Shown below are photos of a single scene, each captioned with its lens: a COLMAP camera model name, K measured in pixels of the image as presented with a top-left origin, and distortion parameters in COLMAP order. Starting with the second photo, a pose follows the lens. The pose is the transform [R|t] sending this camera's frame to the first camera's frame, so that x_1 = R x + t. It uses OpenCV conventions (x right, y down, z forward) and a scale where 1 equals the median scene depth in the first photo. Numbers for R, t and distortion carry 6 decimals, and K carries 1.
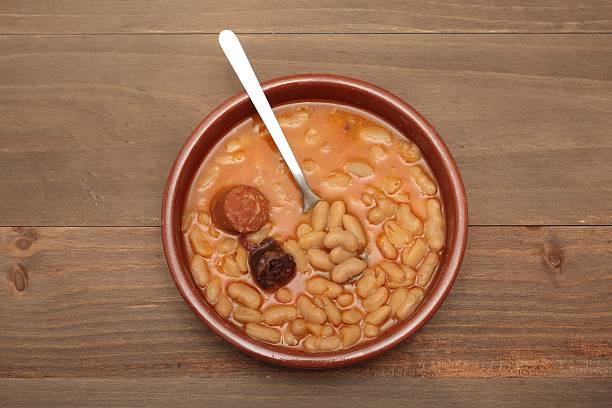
lens RADIAL K [[937.4, 0, 306.0], [0, 937.4, 204.0], [0, 0, 1]] dist [-0.014152, -0.031367]
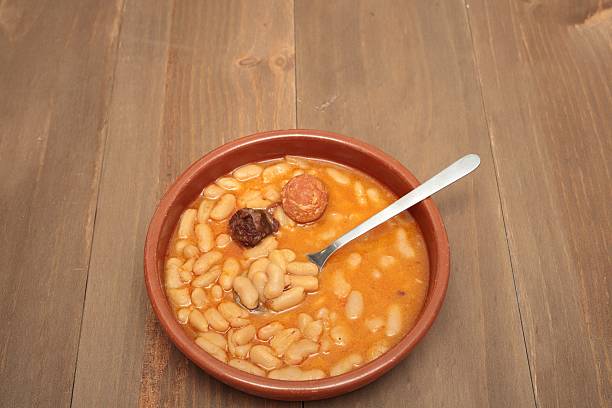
lens RADIAL K [[937.4, 0, 306.0], [0, 937.4, 204.0], [0, 0, 1]] dist [-0.014152, -0.031367]
pose [[0.016720, 0.819592, -0.572703, 0.534894], [-0.960197, 0.172889, 0.219388, -0.222818], [0.278823, 0.546240, 0.789861, 0.187067]]
